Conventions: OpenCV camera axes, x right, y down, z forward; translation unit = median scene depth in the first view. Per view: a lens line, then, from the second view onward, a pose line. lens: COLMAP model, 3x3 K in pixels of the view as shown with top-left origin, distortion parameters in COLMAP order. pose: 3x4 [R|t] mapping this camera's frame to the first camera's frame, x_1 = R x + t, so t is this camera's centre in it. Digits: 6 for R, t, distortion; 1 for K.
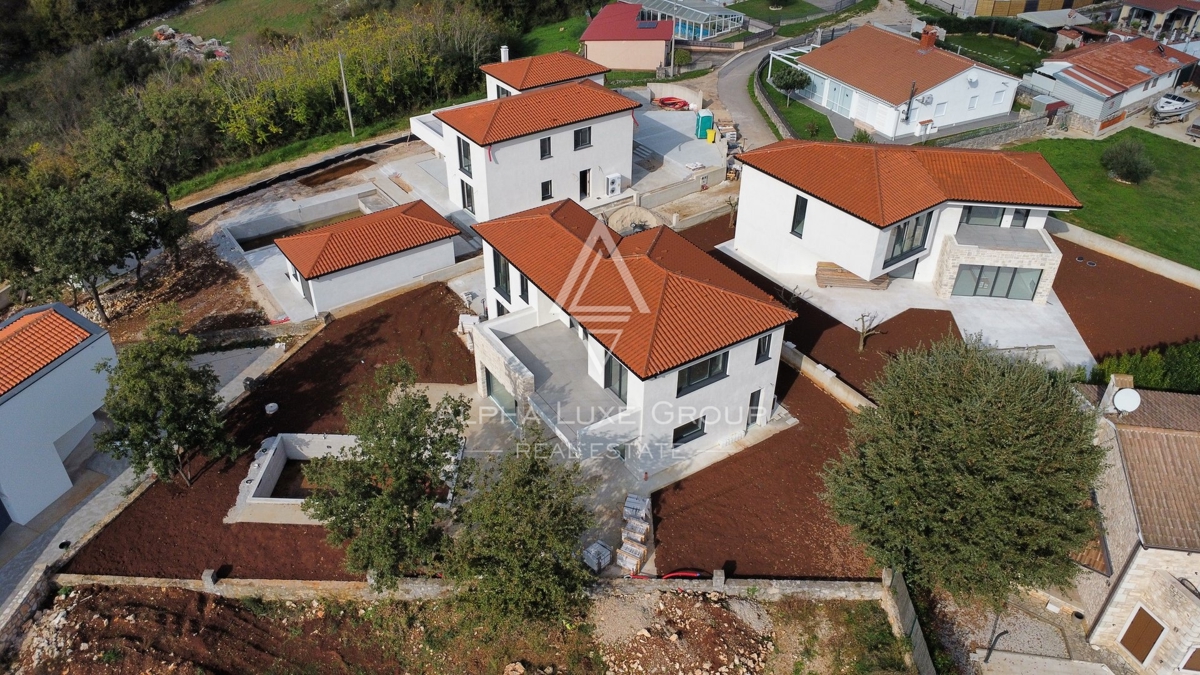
lens RADIAL K [[871.9, 0, 598.5], [0, 871.9, 336.0], [0, 0, 1]] dist [-0.028301, -0.016796]
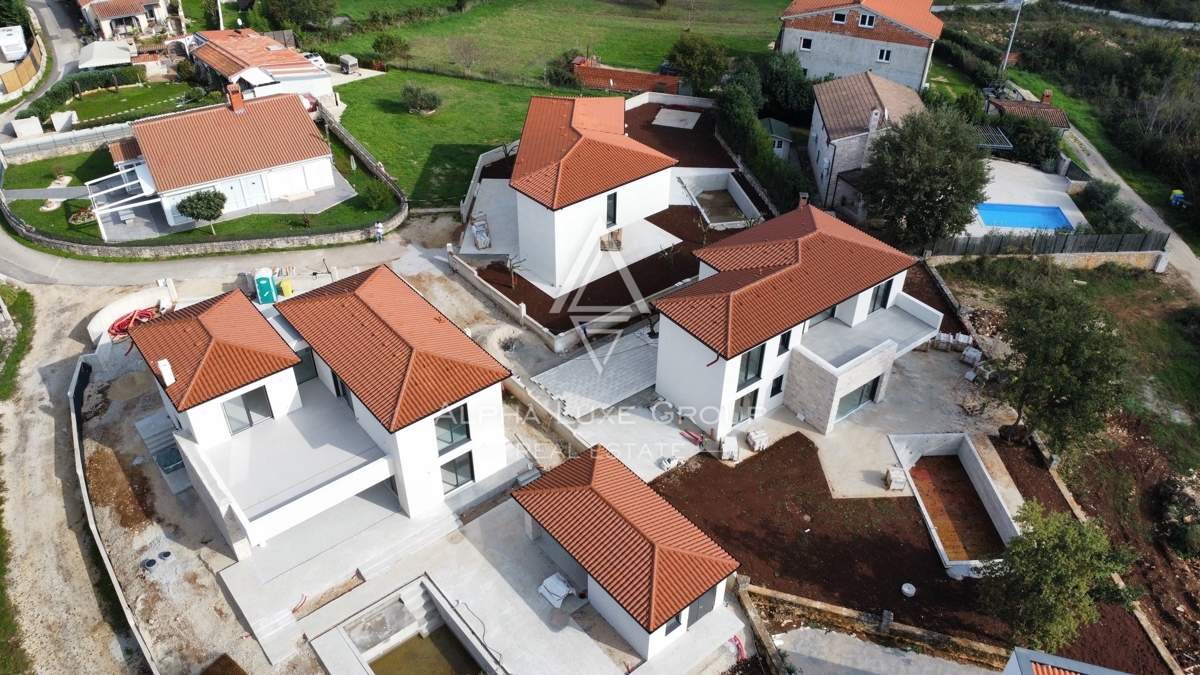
lens RADIAL K [[871.9, 0, 598.5], [0, 871.9, 336.0], [0, 0, 1]] dist [-0.028301, -0.016796]
pose [[-0.072727, -0.602629, 0.794701, -0.679456], [0.559241, 0.635120, 0.532796, -0.563599], [-0.825809, 0.483178, 0.290825, 0.642776]]
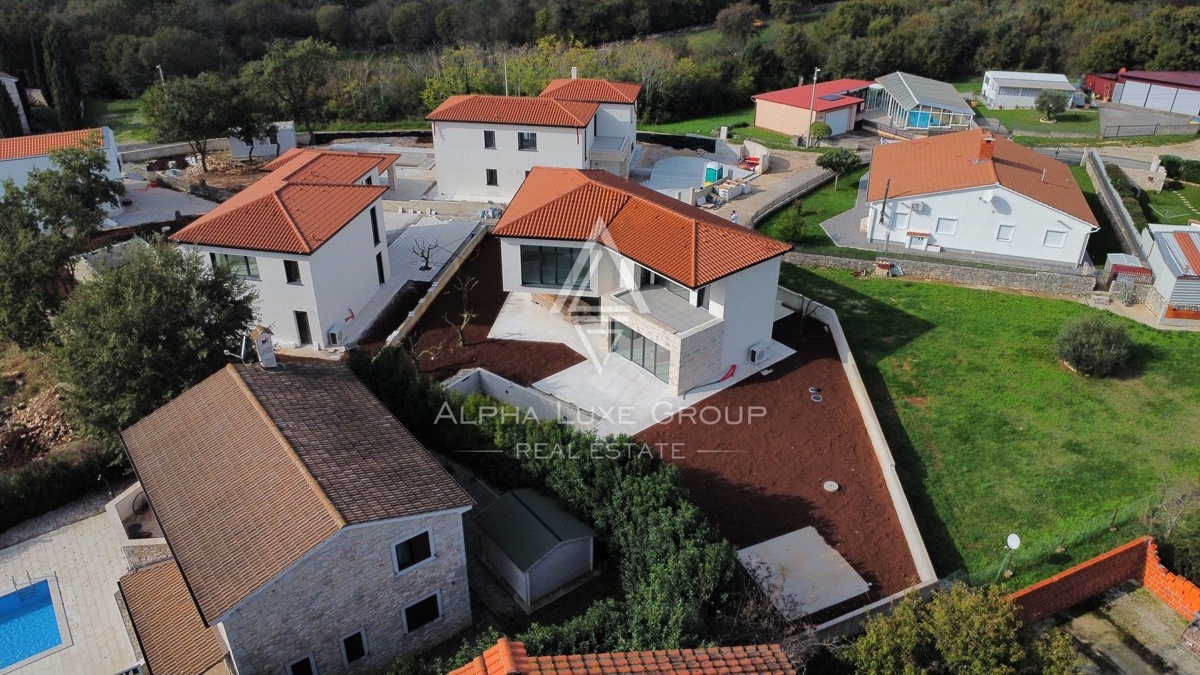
lens RADIAL K [[871.9, 0, 598.5], [0, 871.9, 336.0], [0, 0, 1]] dist [-0.028301, -0.016796]
pose [[0.718349, 0.345157, -0.604022, 0.829339], [-0.396792, 0.916446, 0.051790, -0.090916], [0.571429, 0.202468, 0.795283, 0.202957]]
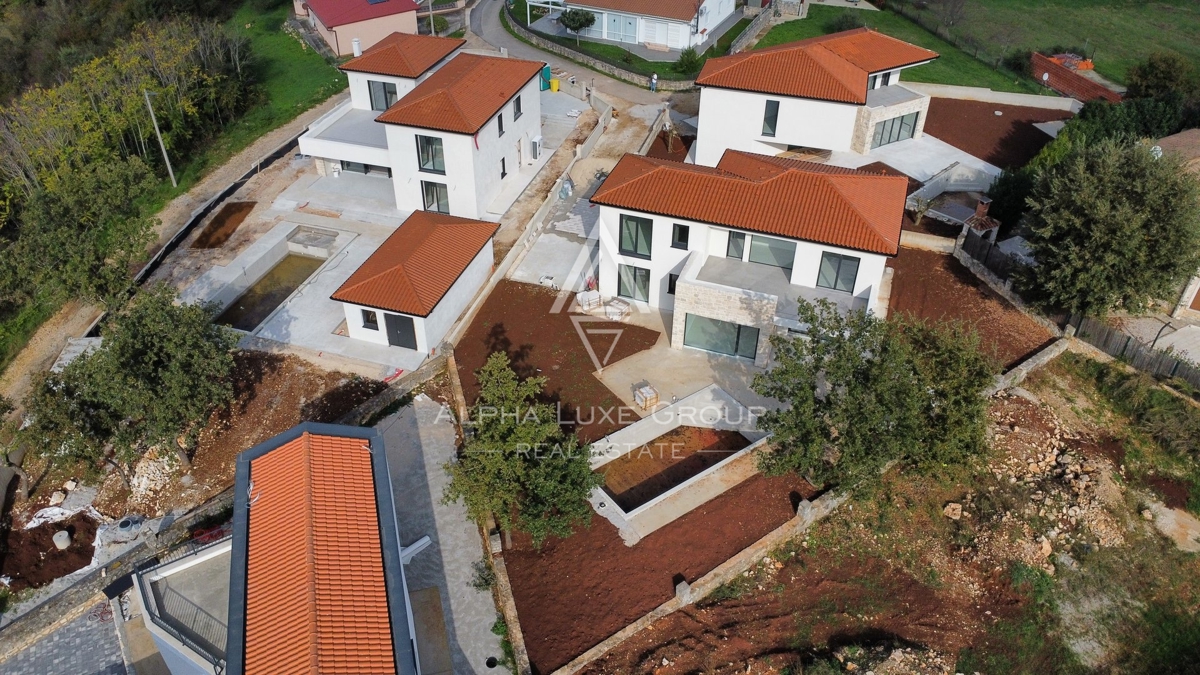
lens RADIAL K [[871.9, 0, 598.5], [0, 871.9, 336.0], [0, 0, 1]] dist [-0.028301, -0.016796]
pose [[0.794253, -0.364284, 0.486271, -0.527538], [0.343290, 0.929399, 0.135533, -0.088118], [-0.501313, 0.059285, 0.863233, 0.112482]]
